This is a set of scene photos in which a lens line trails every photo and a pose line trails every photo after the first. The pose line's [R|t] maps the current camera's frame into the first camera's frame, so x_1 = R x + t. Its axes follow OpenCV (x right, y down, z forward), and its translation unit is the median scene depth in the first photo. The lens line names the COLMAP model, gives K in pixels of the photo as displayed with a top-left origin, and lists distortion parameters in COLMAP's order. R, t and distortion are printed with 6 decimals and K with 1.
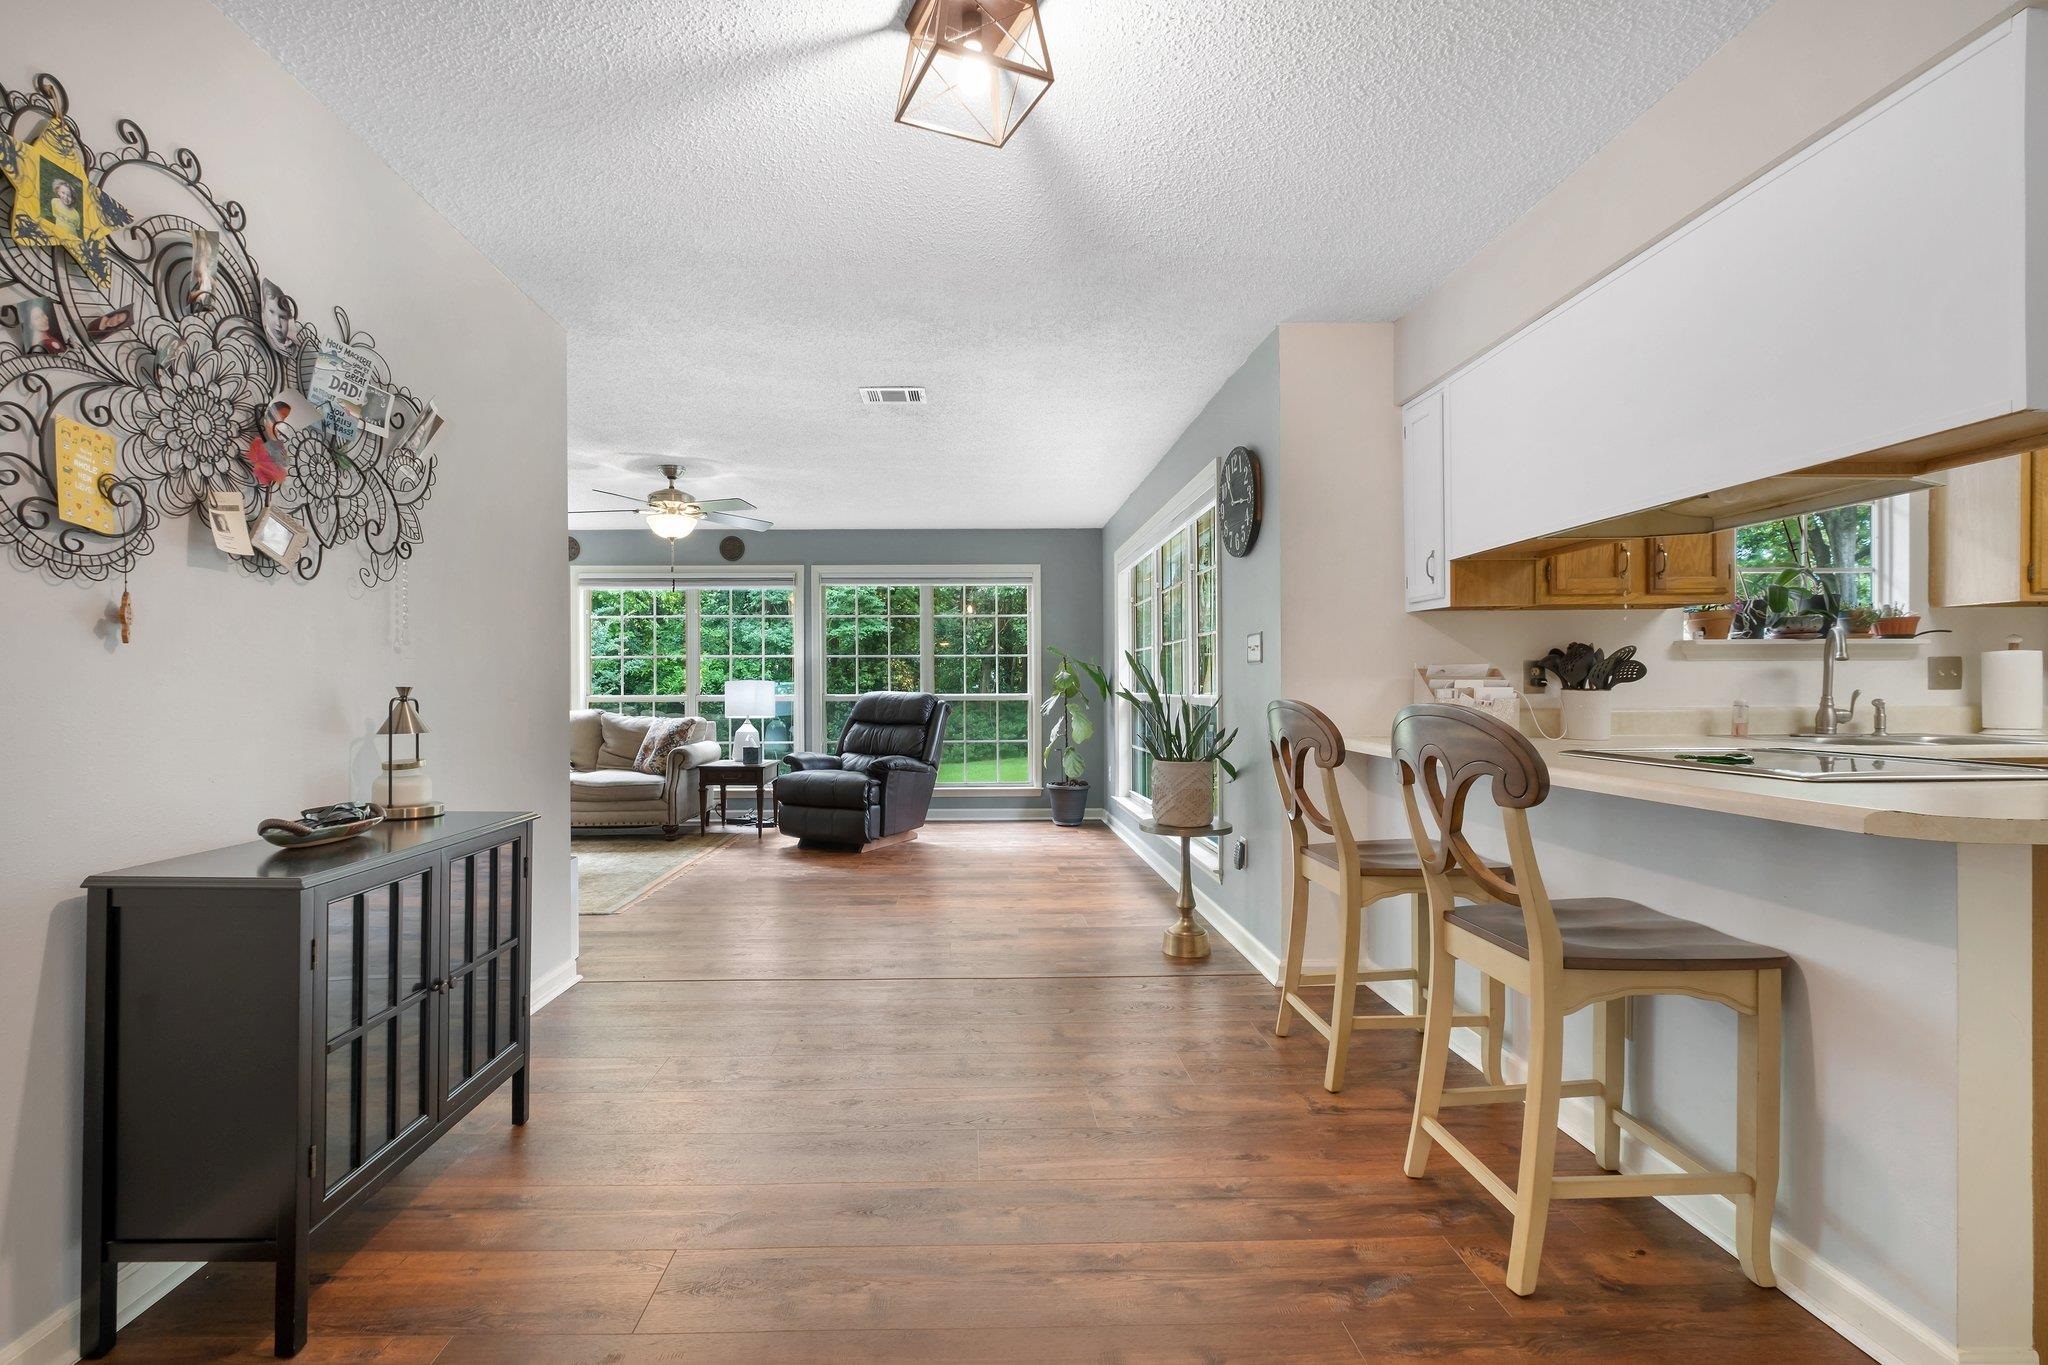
lens RADIAL K [[901.8, 0, 949.5], [0, 901.8, 679.6], [0, 0, 1]] dist [-0.003675, -0.000763]
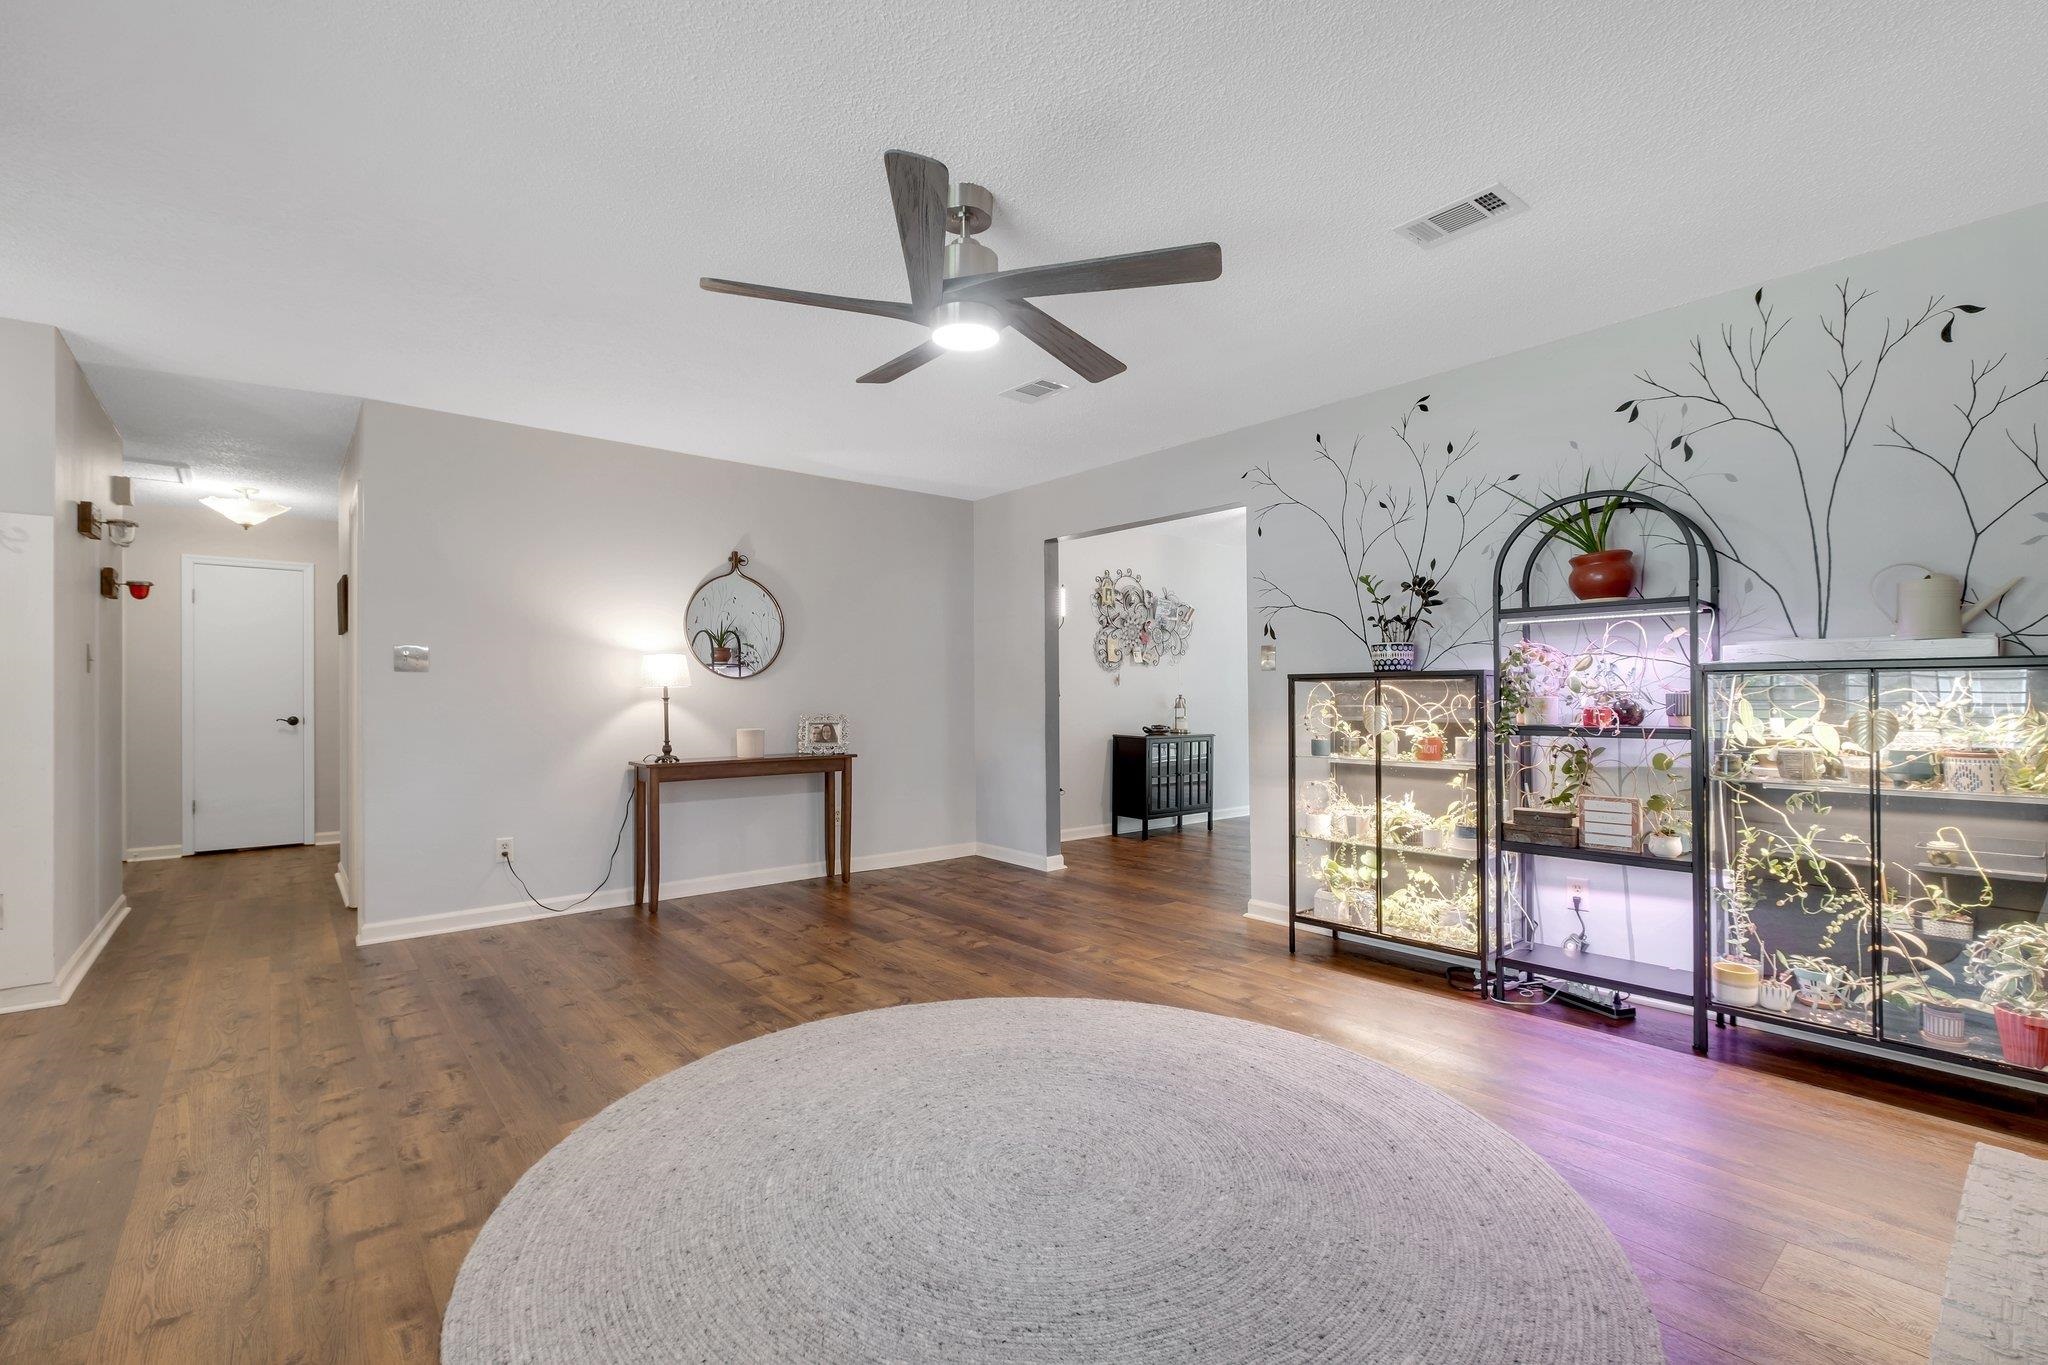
lens RADIAL K [[901.8, 0, 1005.5], [0, 901.8, 686.9], [0, 0, 1]] dist [-0.003675, -0.000763]
pose [[0.645103, -0.003513, -0.764088, 1.024458], [0.004633, 0.999989, -0.000686, -0.014454], [0.764082, -0.003098, 0.645112, -1.110535]]
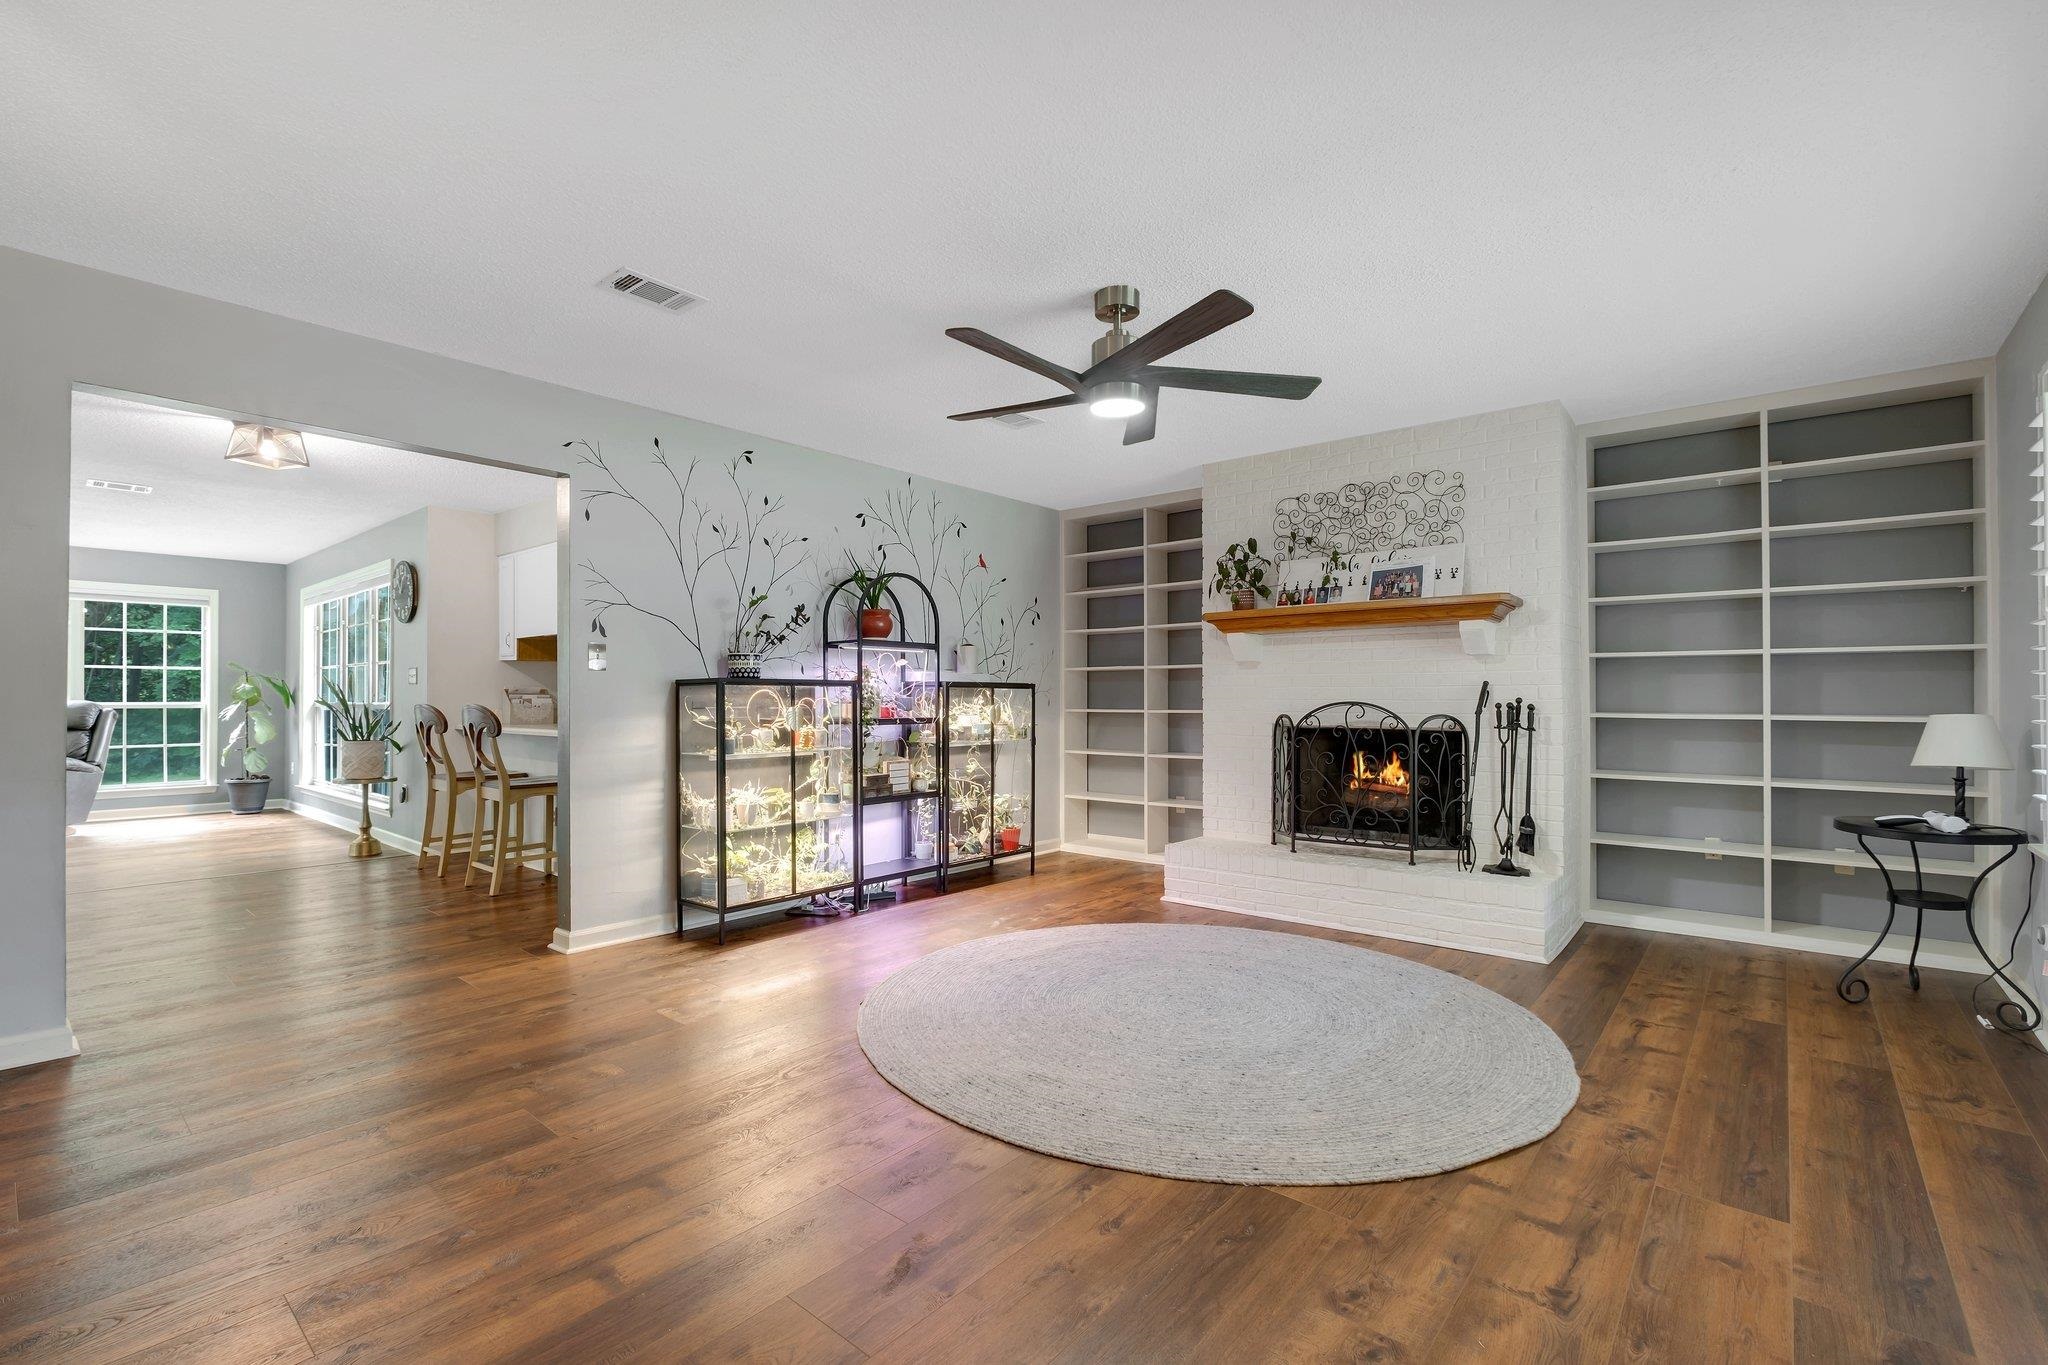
lens RADIAL K [[901.8, 0, 1010.3], [0, 901.8, 692.7], [0, 0, 1]] dist [-0.003675, -0.000763]
pose [[0.640366, 0.009380, 0.768012, -0.299706], [-0.011481, 0.999931, -0.002639, -0.012039], [-0.767984, -0.007127, 0.640430, -1.155925]]
